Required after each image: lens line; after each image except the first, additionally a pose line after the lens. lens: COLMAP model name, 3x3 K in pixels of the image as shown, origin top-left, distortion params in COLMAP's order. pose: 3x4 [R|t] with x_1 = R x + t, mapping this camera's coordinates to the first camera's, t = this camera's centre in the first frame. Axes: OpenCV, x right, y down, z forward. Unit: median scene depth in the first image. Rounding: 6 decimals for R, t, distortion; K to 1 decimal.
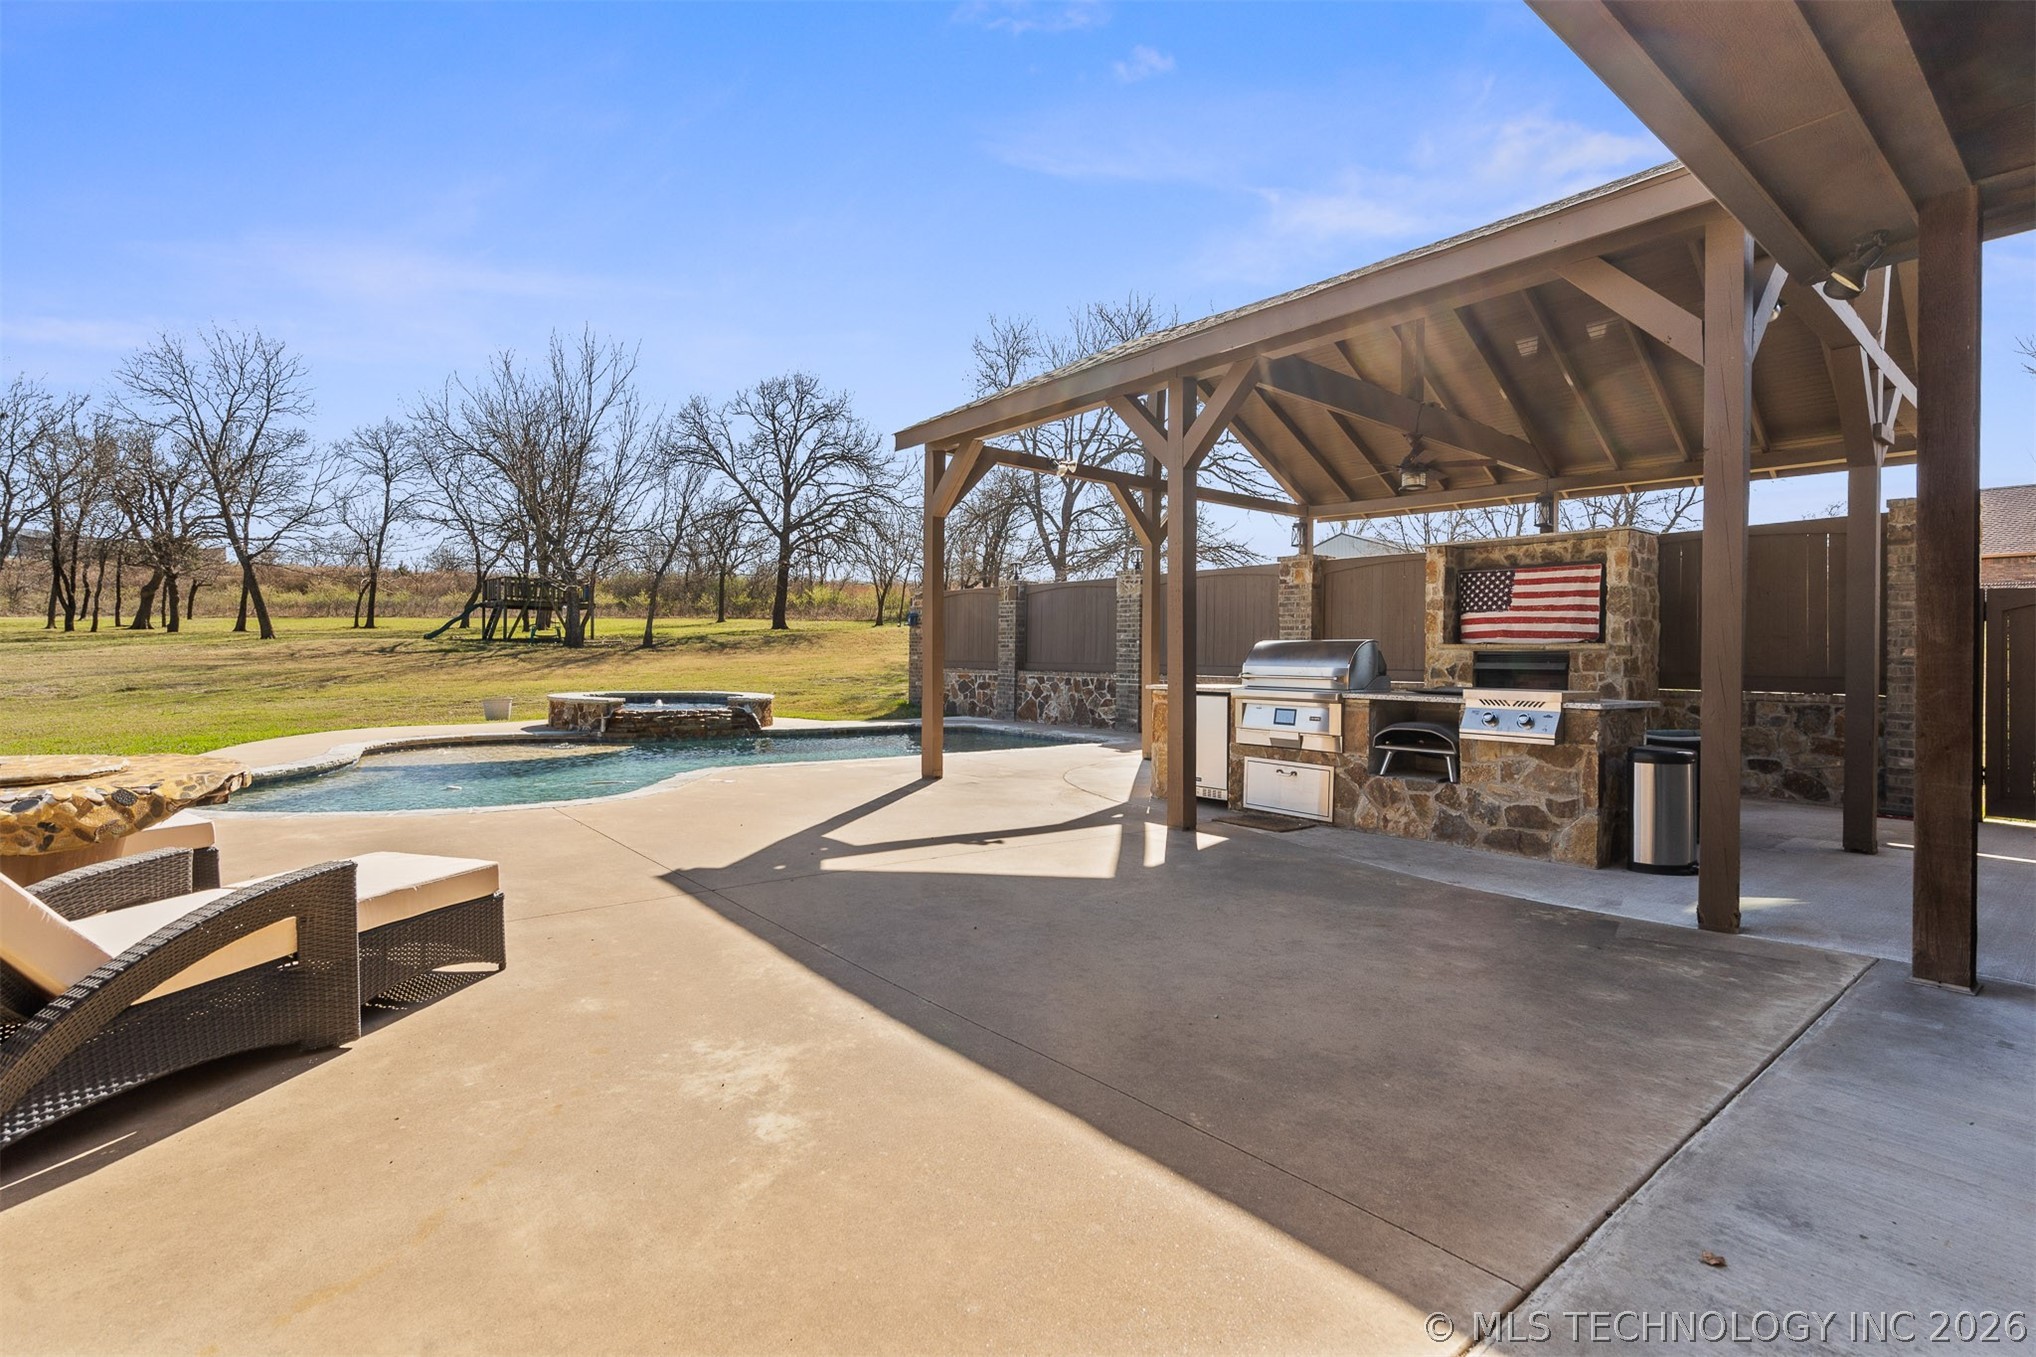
lens RADIAL K [[959.8, 0, 1017.6], [0, 959.8, 653.7], [0, 0, 1]] dist [-0.000478, 0.000635]
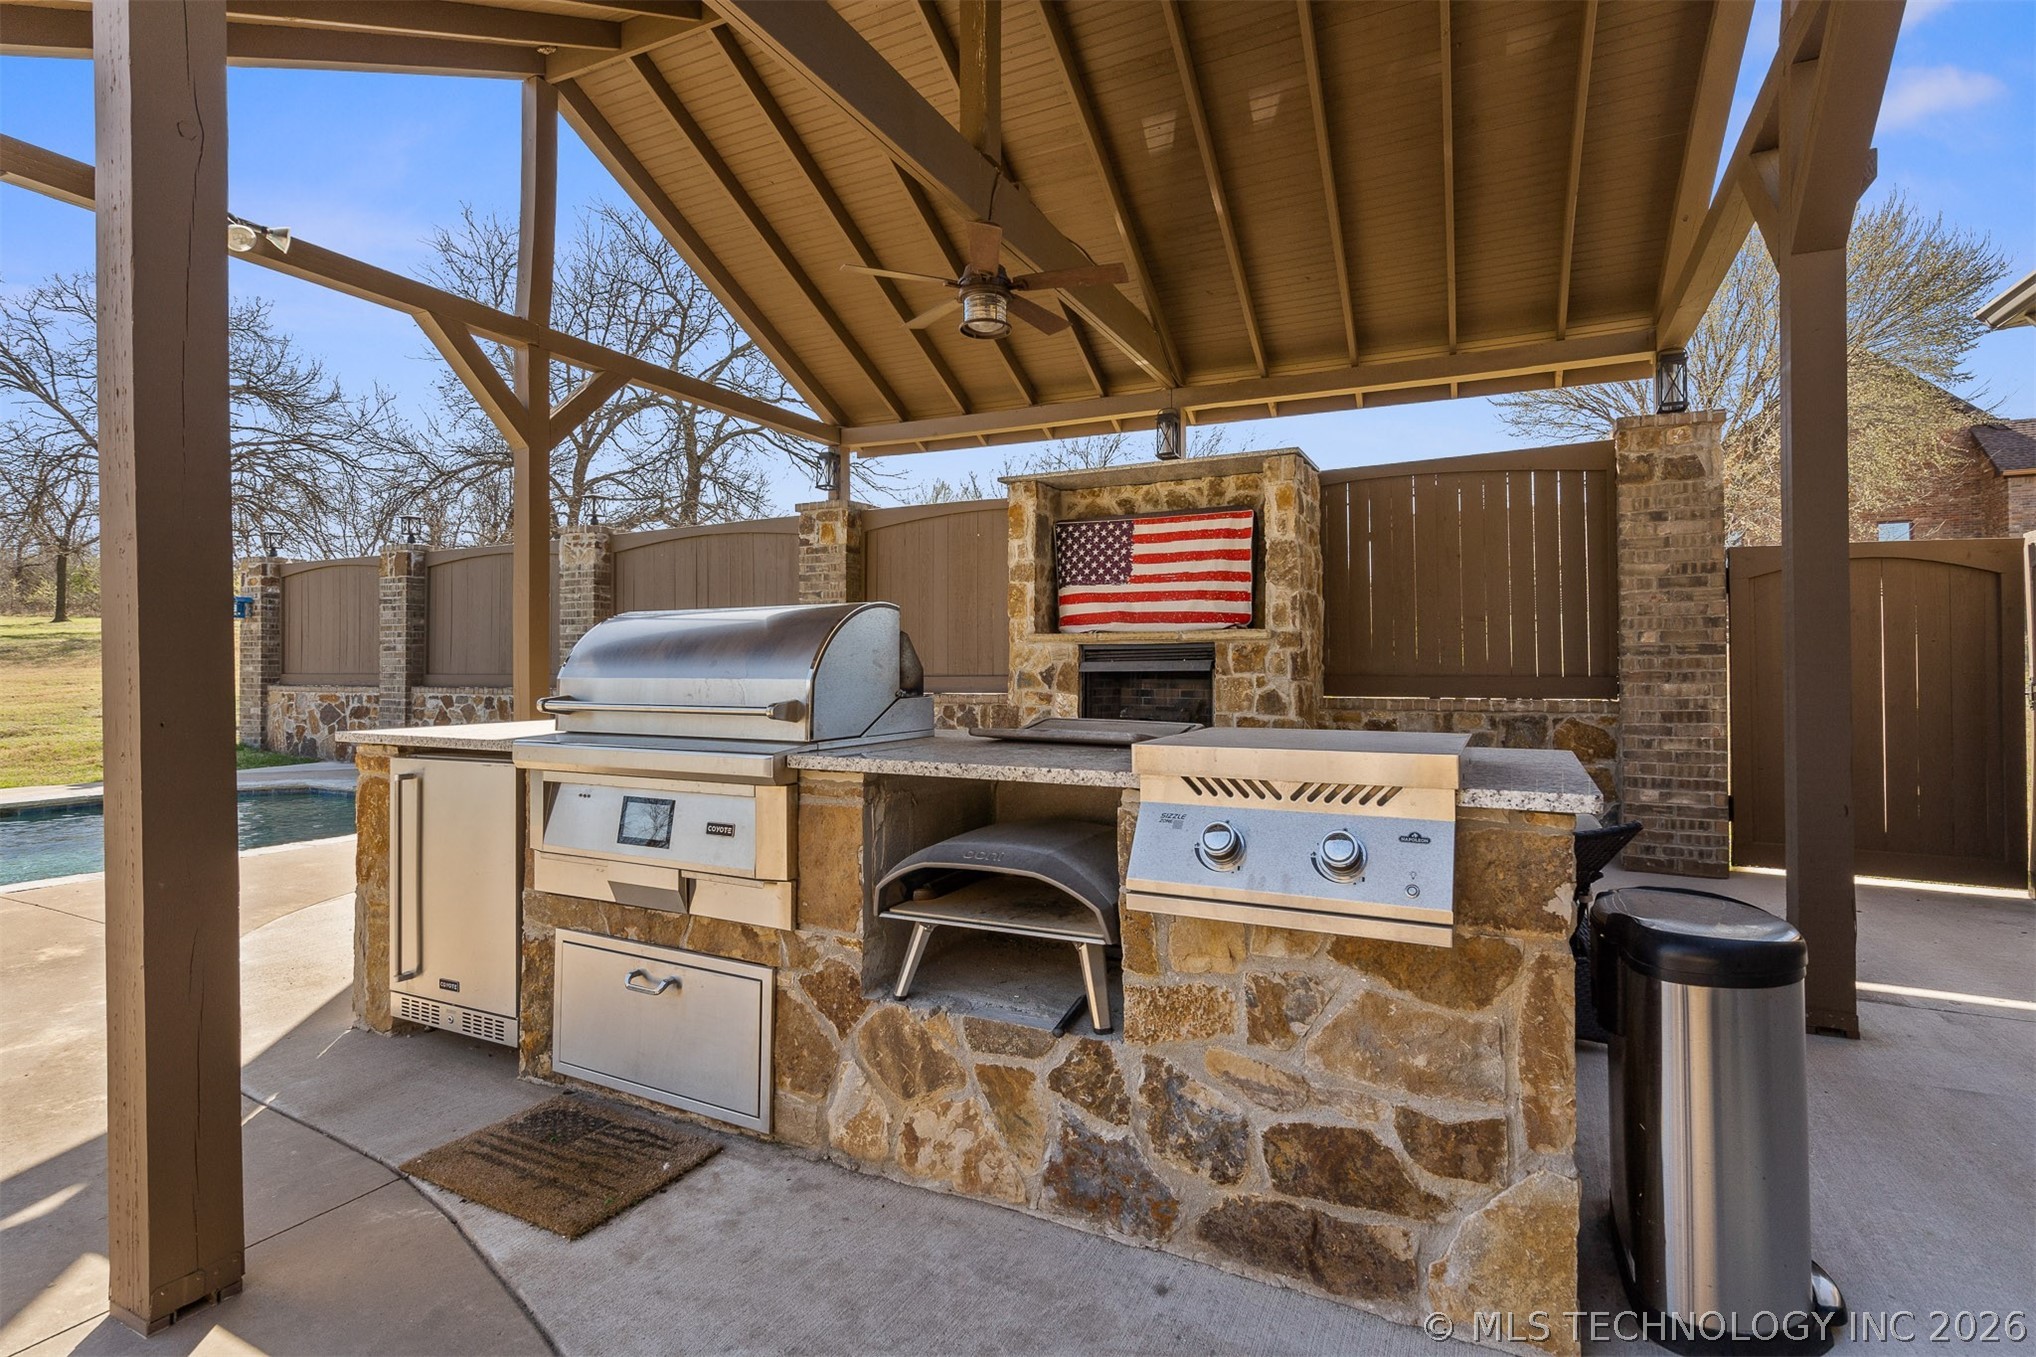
lens RADIAL K [[959.8, 0, 1017.6], [0, 959.8, 653.7], [0, 0, 1]] dist [-0.000478, 0.000635]
pose [[0.915603, -0.011085, 0.401931, 0.212242], [0.013544, 0.999903, -0.003277, 0.006077], [-0.401855, 0.008444, 0.915664, 0.505863]]
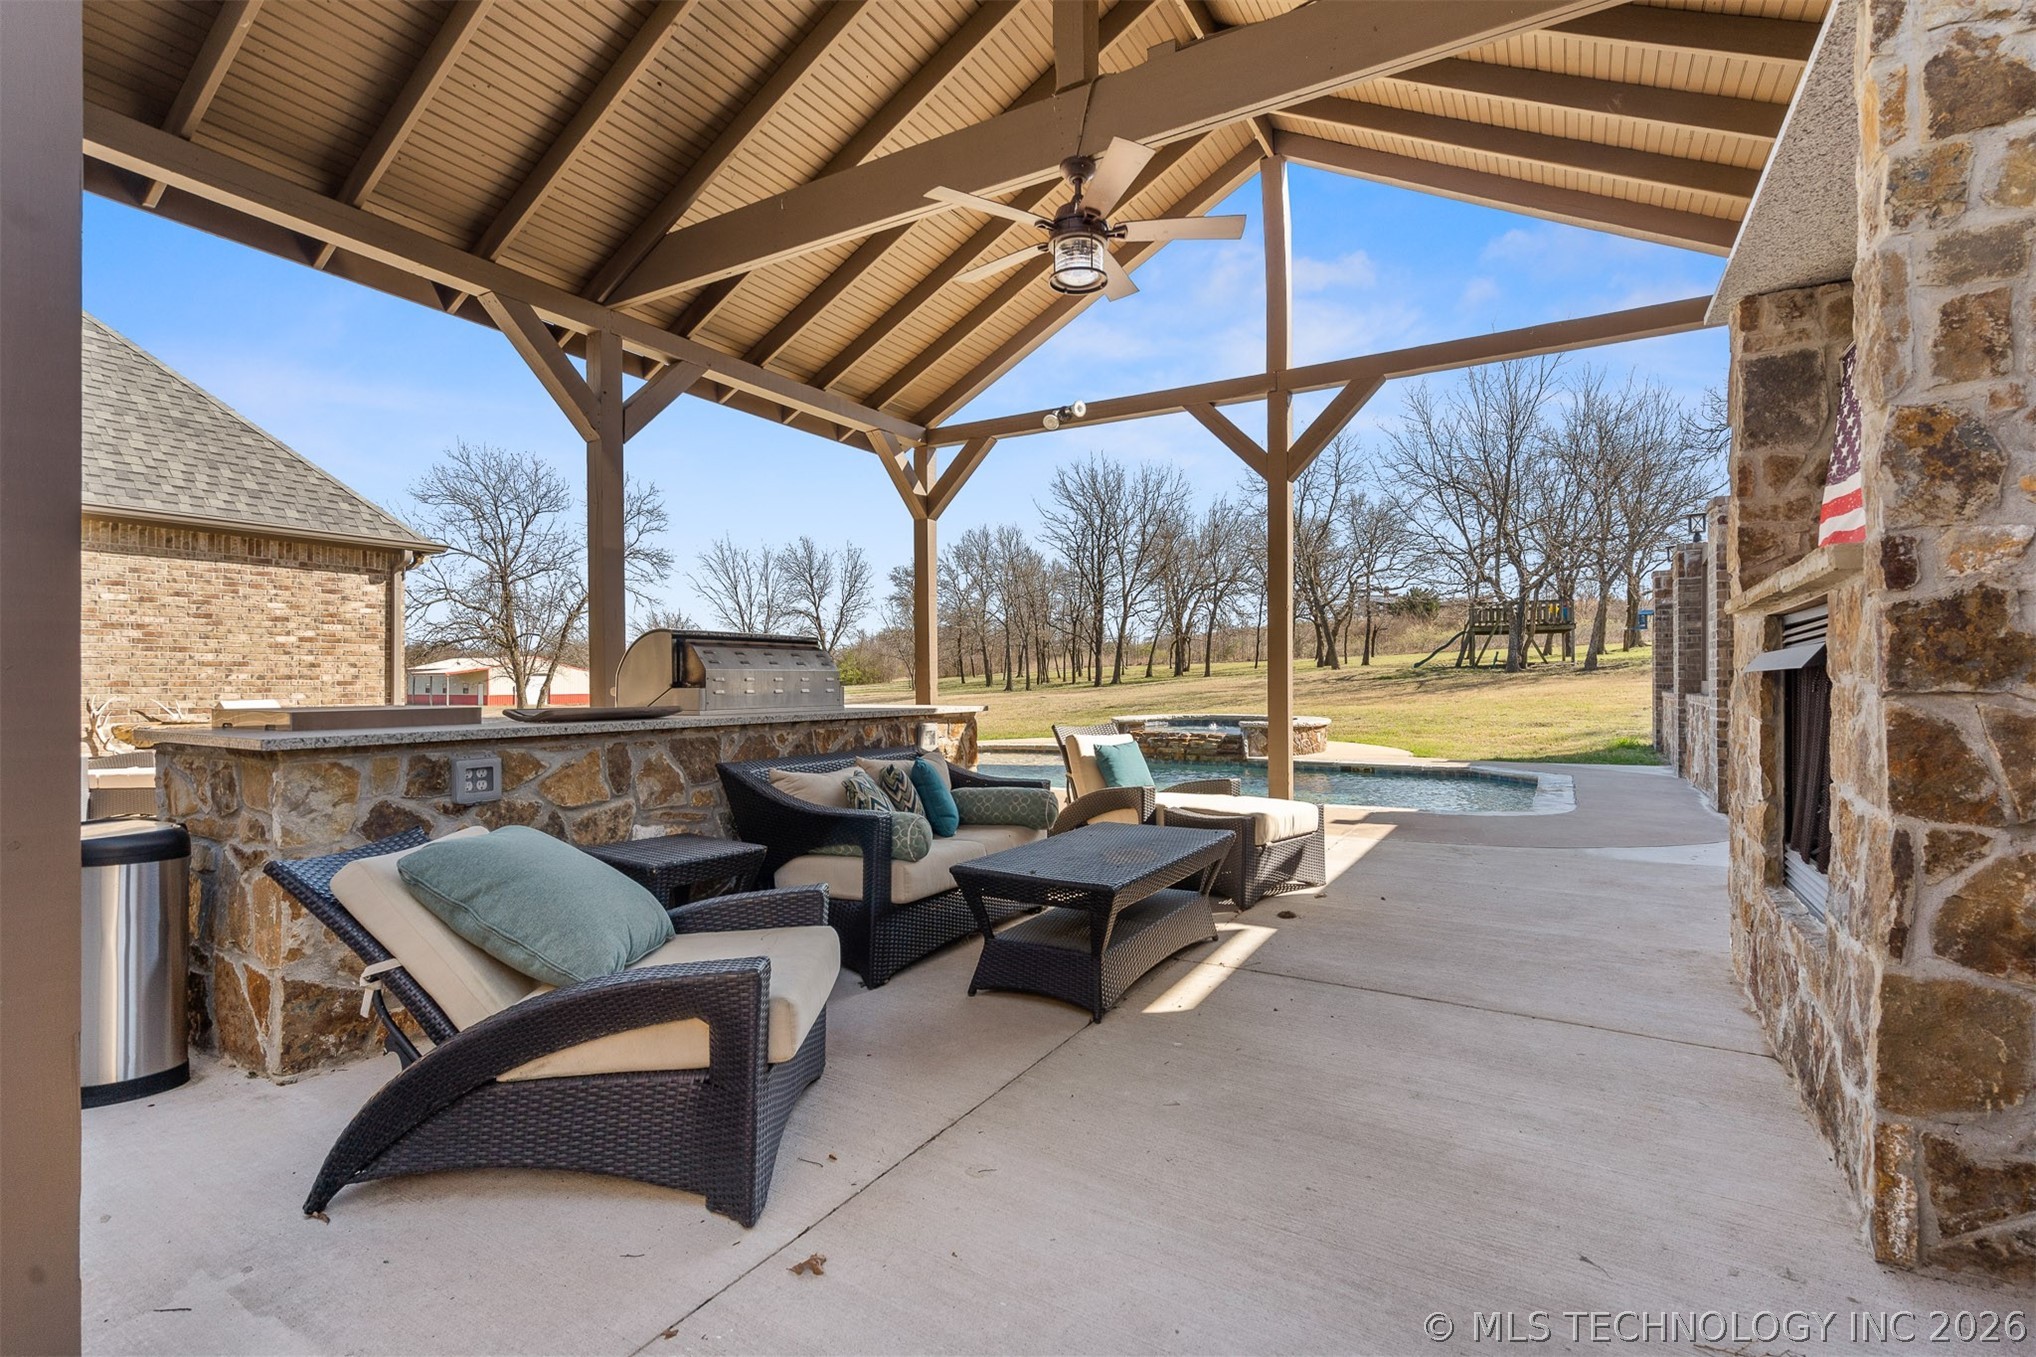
lens RADIAL K [[937.1, 0, 1018.0], [0, 937.1, 678.5], [0, 0, 1]] dist [-0.000059, 0.000124]
pose [[0.342301, -0.017924, -0.939419, 0.839259], [0.013260, 0.999811, -0.014245, 0.021233], [0.939497, -0.007581, 0.342474, 0.824044]]
